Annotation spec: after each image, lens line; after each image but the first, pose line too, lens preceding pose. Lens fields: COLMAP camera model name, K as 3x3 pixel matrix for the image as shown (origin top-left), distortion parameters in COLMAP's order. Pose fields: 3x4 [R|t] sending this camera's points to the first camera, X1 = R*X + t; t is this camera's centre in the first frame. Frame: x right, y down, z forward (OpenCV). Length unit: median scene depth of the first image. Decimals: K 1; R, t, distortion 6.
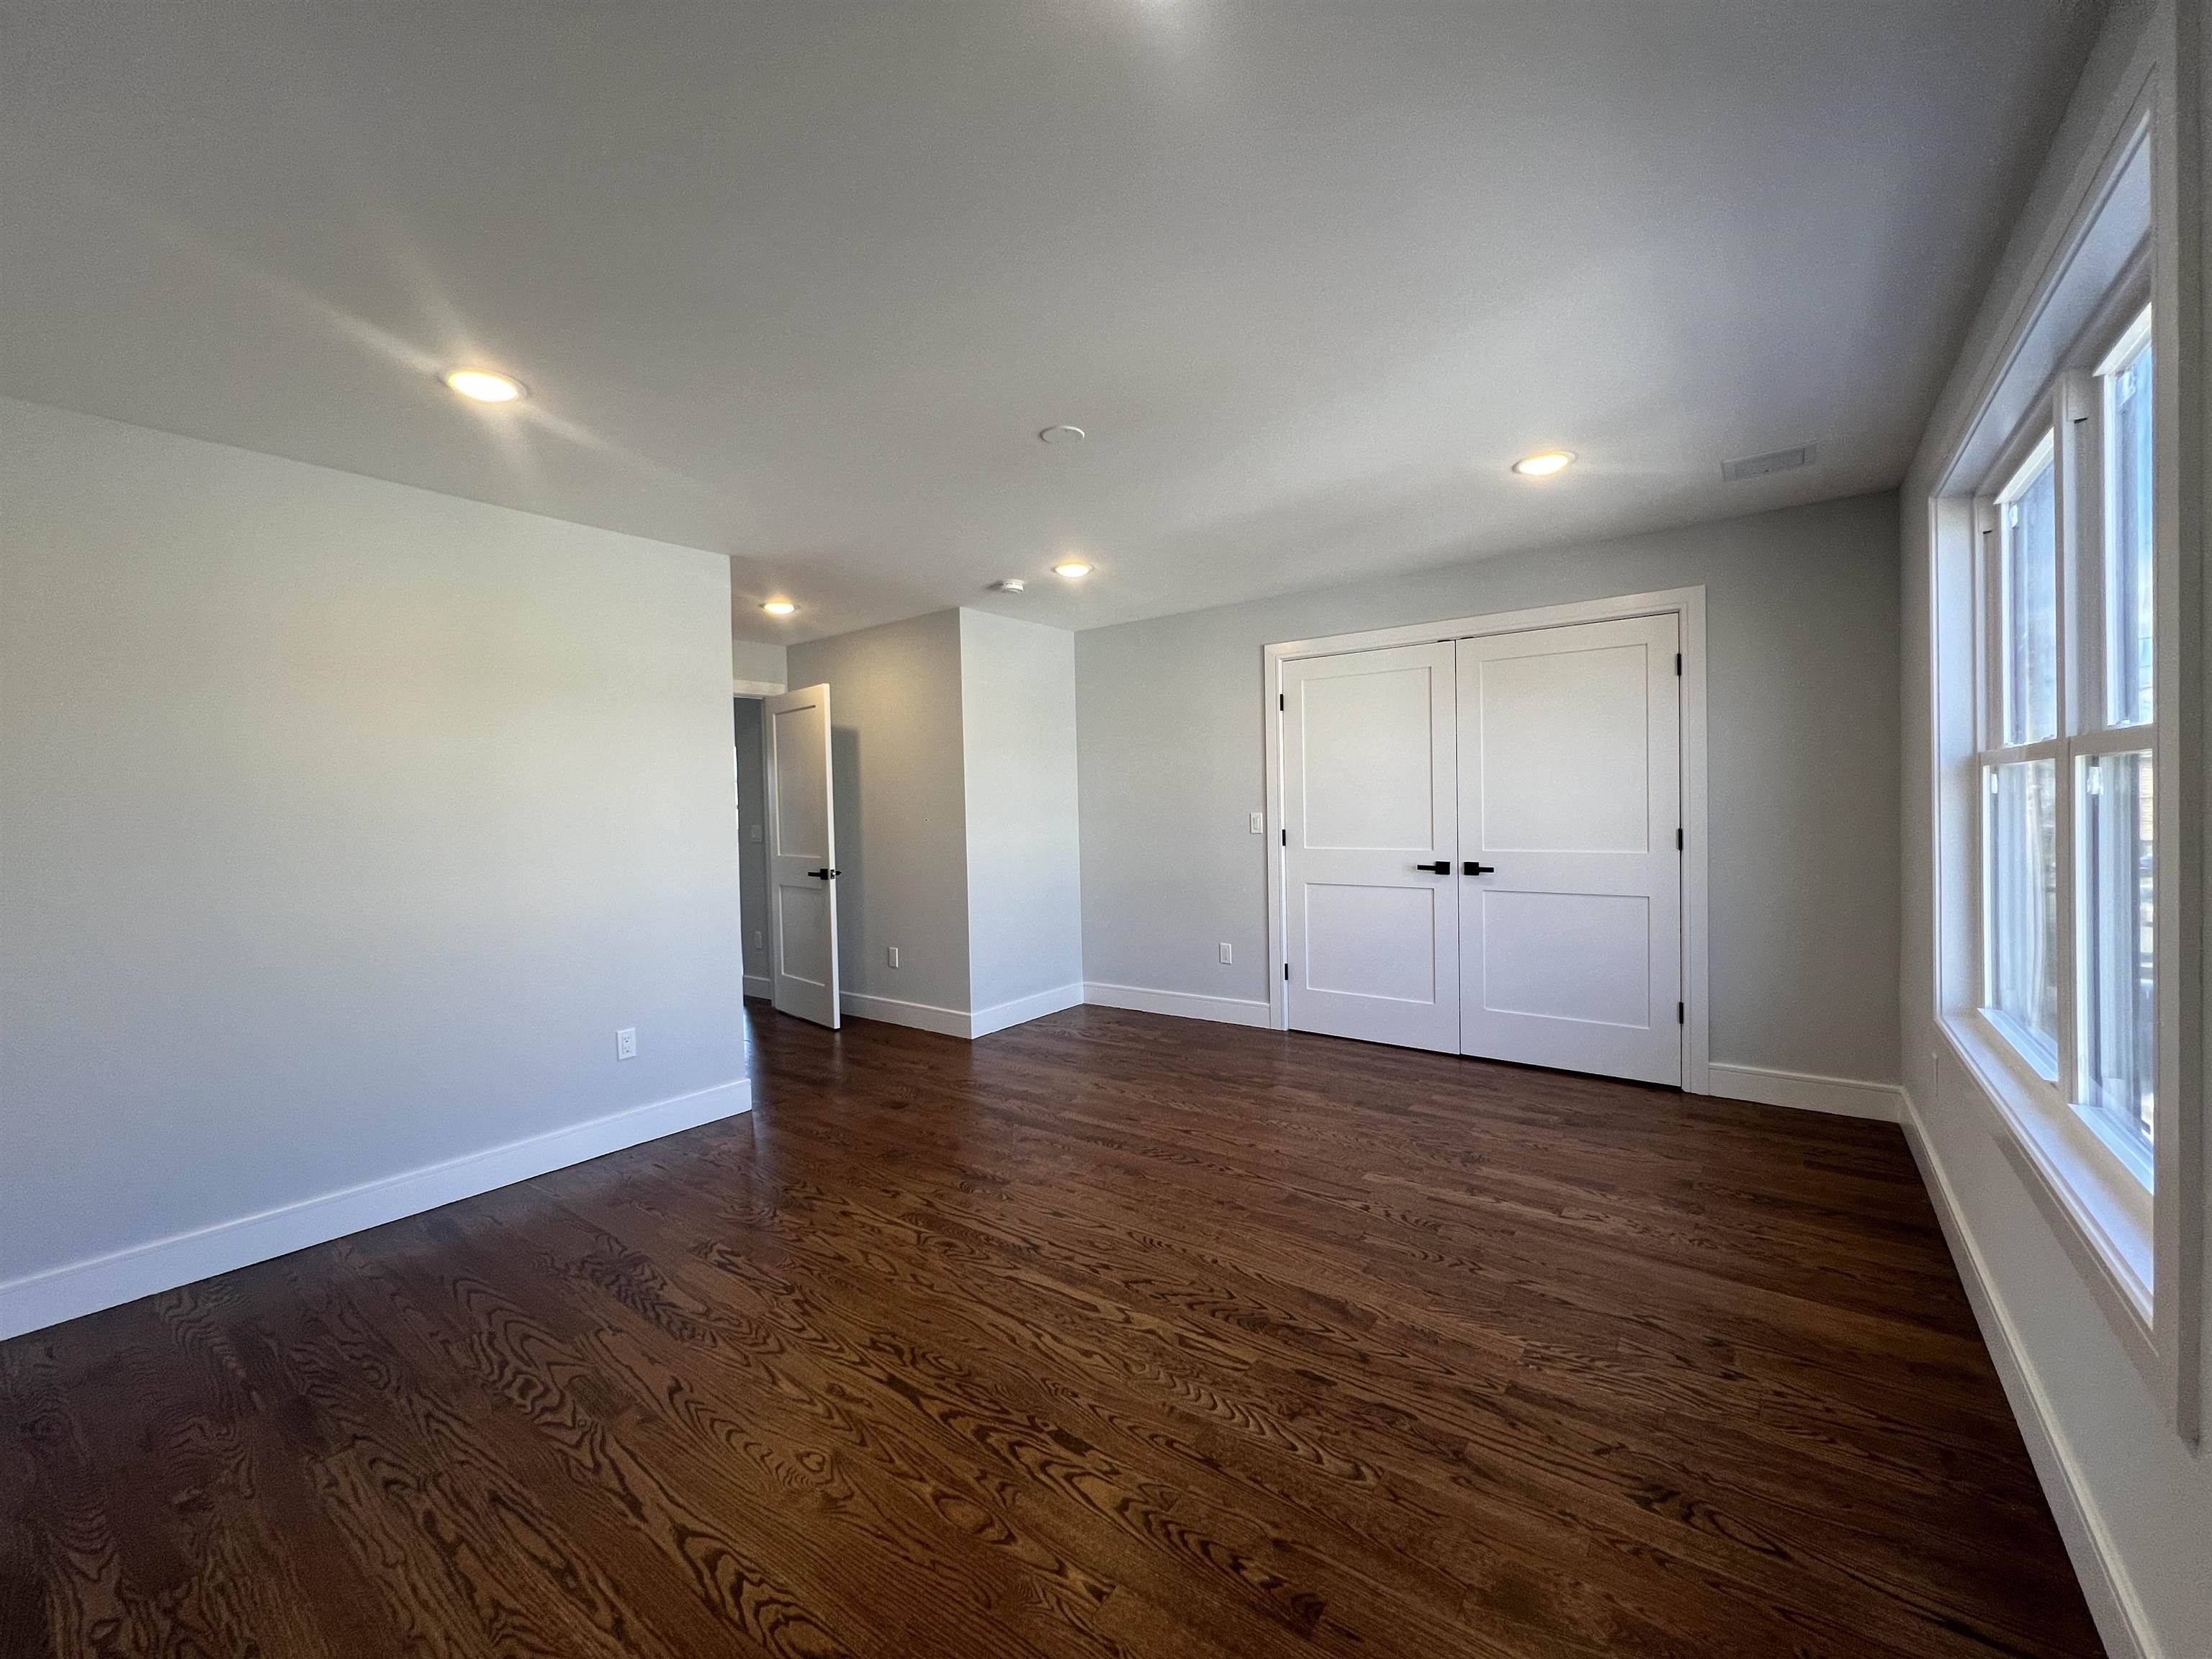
lens RADIAL K [[885.3, 0, 1102.7], [0, 885.3, 826.6], [0, 0, 1]] dist [-0.001809, -0.000110]
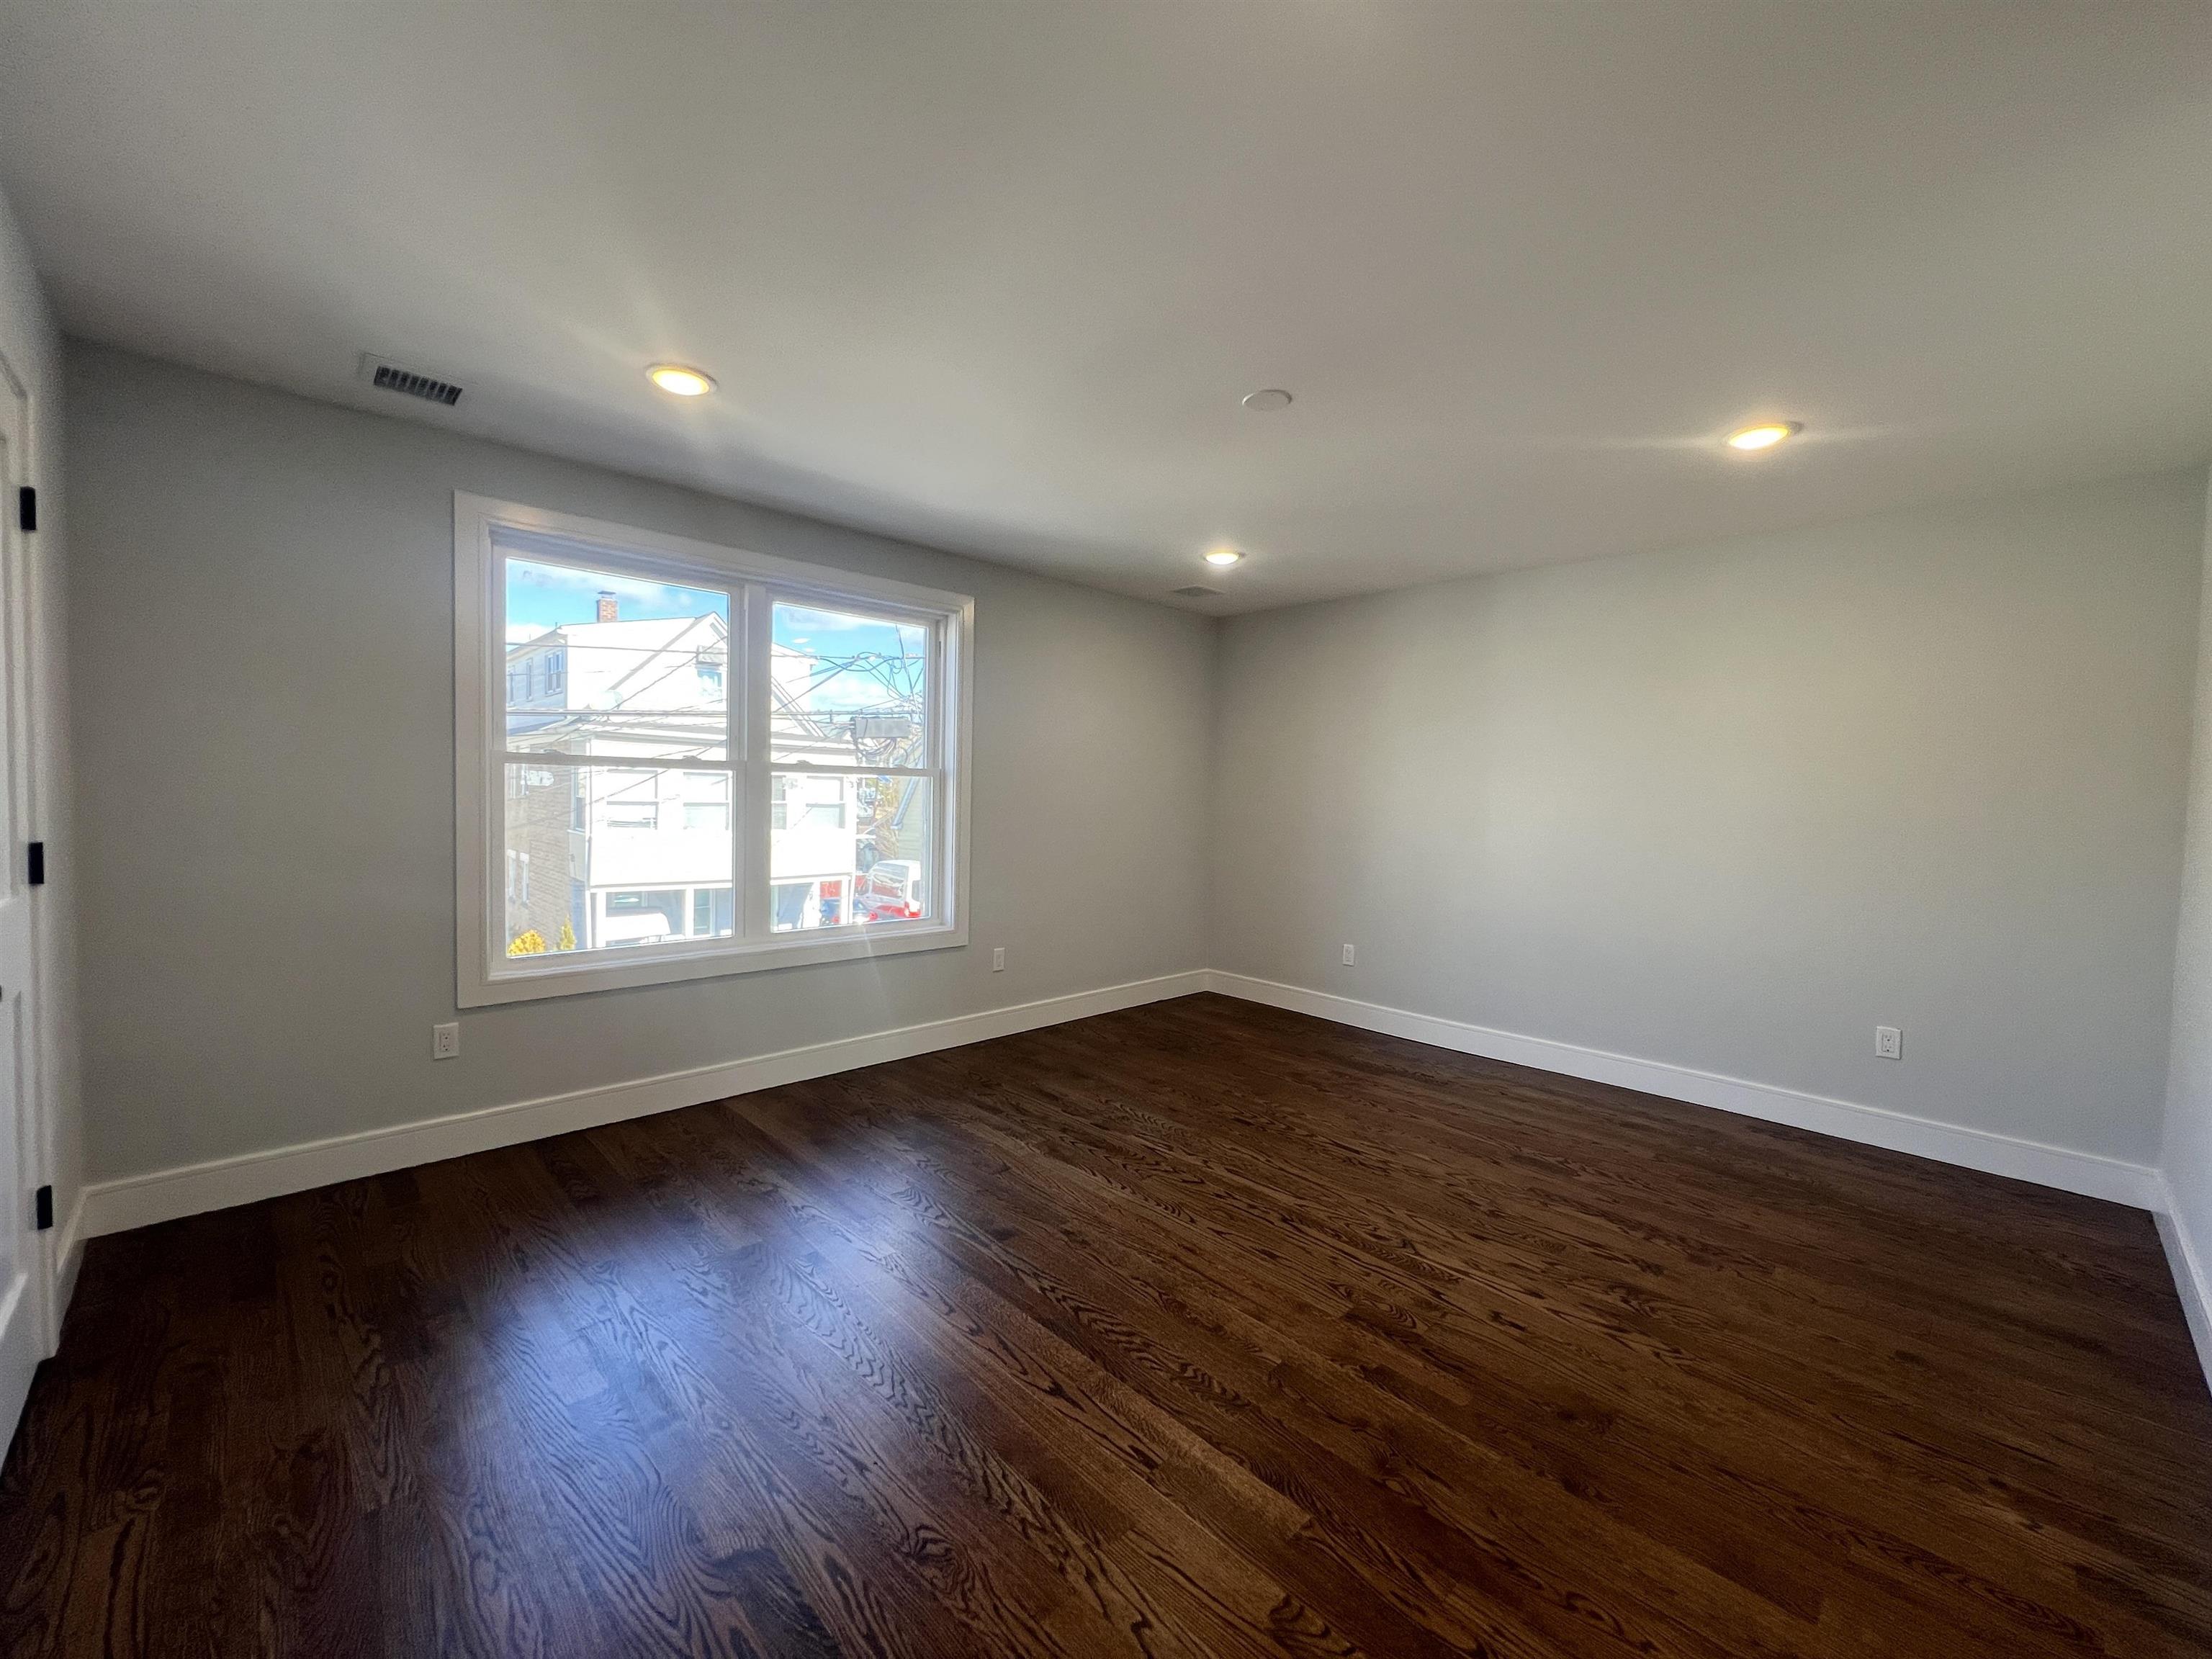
lens RADIAL K [[885.3, 0, 1096.6], [0, 885.3, 824.9], [0, 0, 1]] dist [-0.001809, -0.000110]
pose [[-0.986714, -0.007663, 0.162288, -0.023322], [0.002214, 0.998160, 0.060591, -0.055146], [-0.162453, 0.060145, -0.984881, 2.161810]]
